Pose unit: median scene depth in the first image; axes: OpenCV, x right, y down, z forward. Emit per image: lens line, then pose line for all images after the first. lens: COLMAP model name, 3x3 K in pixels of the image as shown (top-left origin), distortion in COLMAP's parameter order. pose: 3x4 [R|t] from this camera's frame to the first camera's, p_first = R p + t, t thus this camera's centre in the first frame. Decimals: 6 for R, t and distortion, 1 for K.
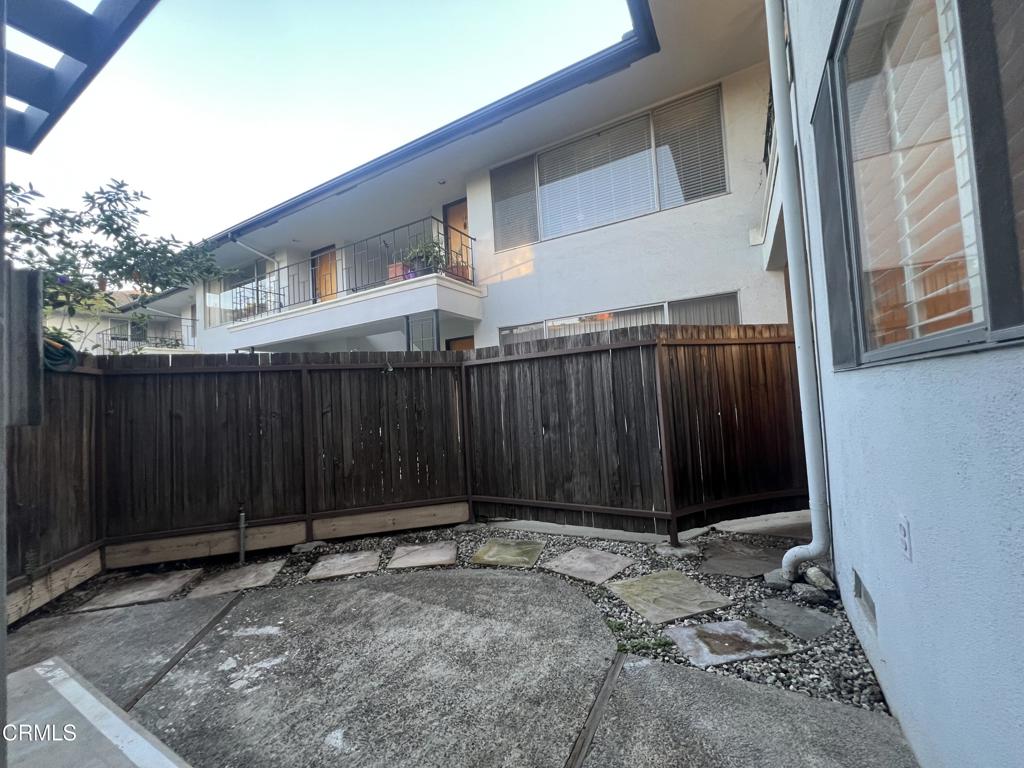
lens RADIAL K [[410.9, 0, 511.9], [0, 410.9, 381.2], [0, 0, 1]] dist [-0.000711, 0.000300]
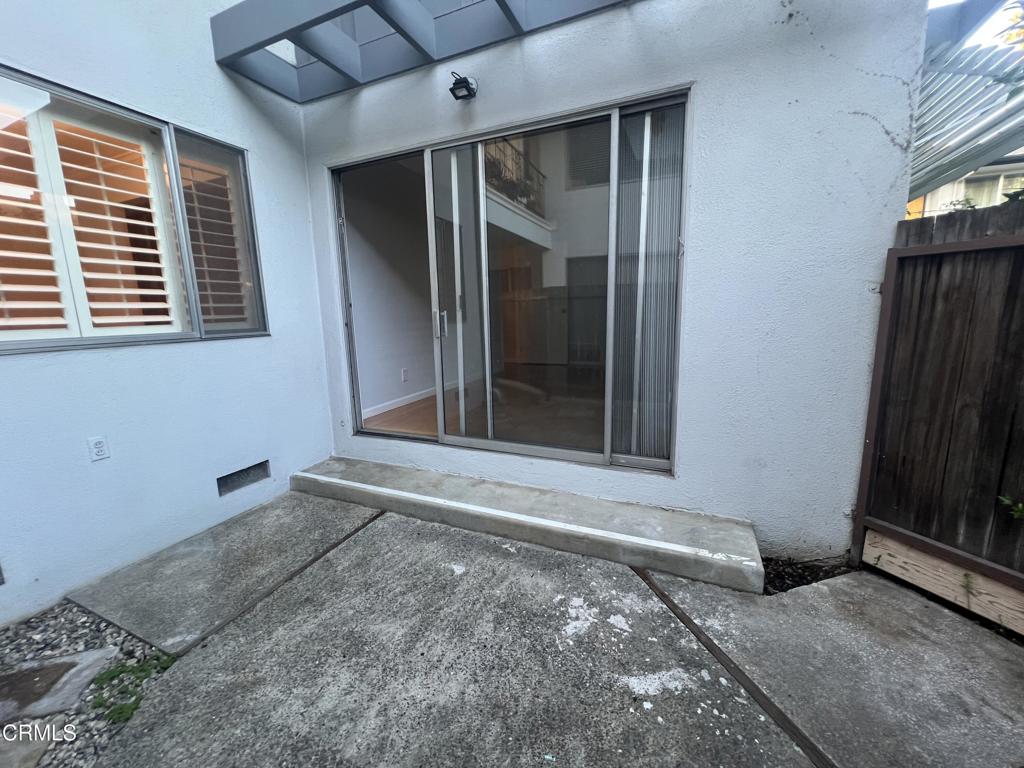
lens RADIAL K [[410.9, 0, 515.0], [0, 410.9, 382.8], [0, 0, 1]] dist [-0.000711, 0.000300]
pose [[-0.991124, 0.098912, -0.088821, -0.388036], [0.086459, 0.987132, 0.134516, 0.010353], [0.100983, 0.125642, -0.986923, 1.649234]]
